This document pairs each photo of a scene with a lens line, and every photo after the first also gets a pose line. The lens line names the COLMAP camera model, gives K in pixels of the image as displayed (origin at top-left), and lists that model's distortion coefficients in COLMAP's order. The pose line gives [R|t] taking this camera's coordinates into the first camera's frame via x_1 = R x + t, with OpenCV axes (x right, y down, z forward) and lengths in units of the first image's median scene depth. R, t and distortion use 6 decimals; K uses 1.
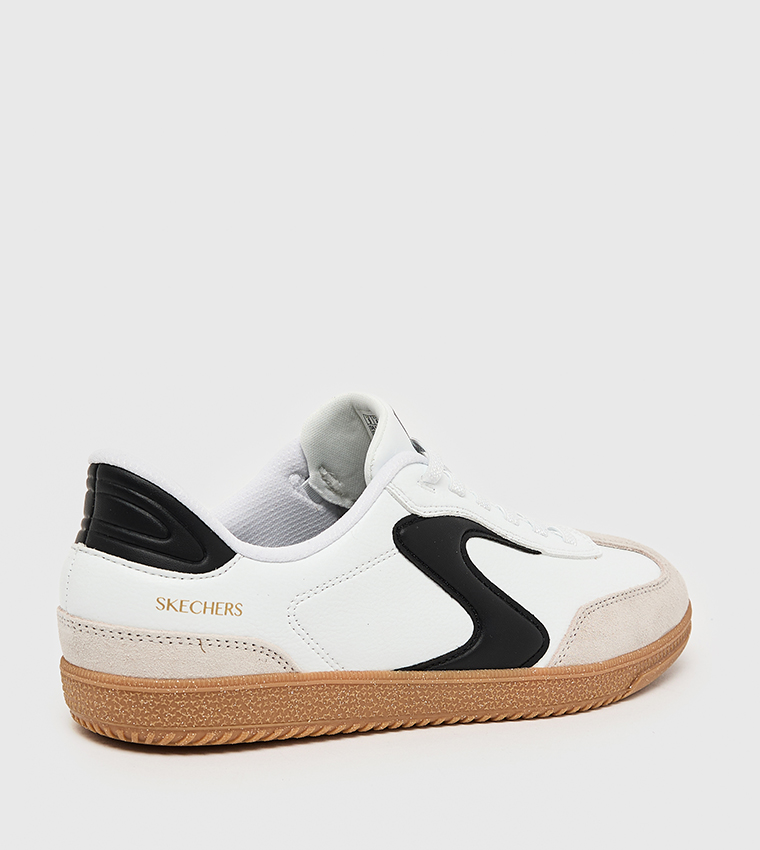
lens RADIAL K [[1616.2, 0, 380.0], [0, 1616.2, 425.0], [0, 0, 1]] dist [-0.009476, 0.194188]
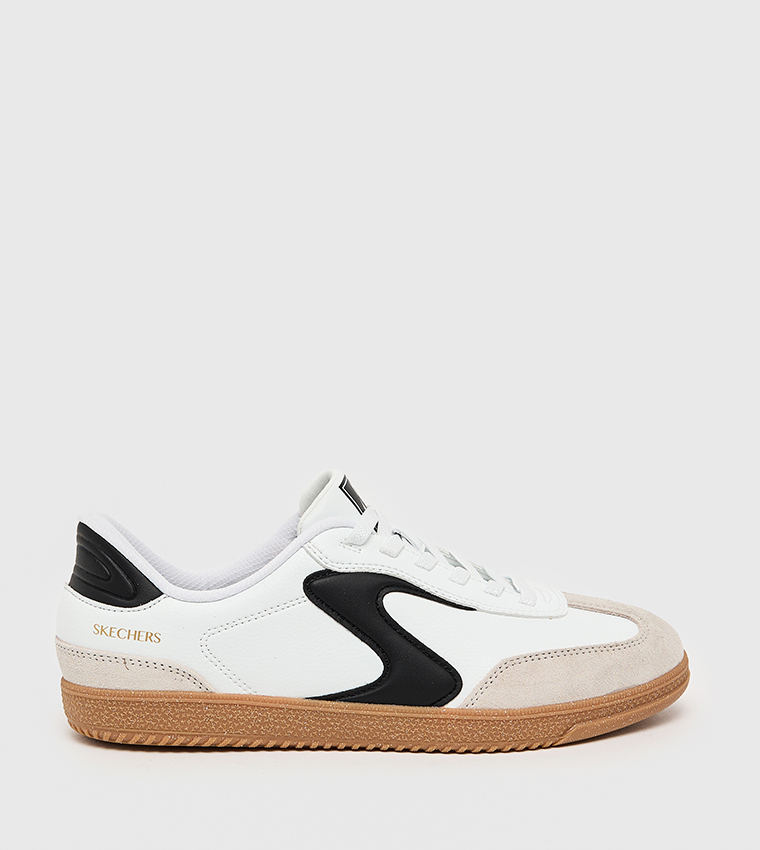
lens RADIAL K [[1616.2, 0, 380.0], [0, 1616.2, 425.0], [0, 0, 1]] dist [-0.009476, 0.194188]
pose [[0.892443, -0.017524, -0.450820, 0.631386], [-0.011347, 0.998058, -0.061257, 0.022552], [0.451018, 0.059783, 0.890510, -0.061876]]
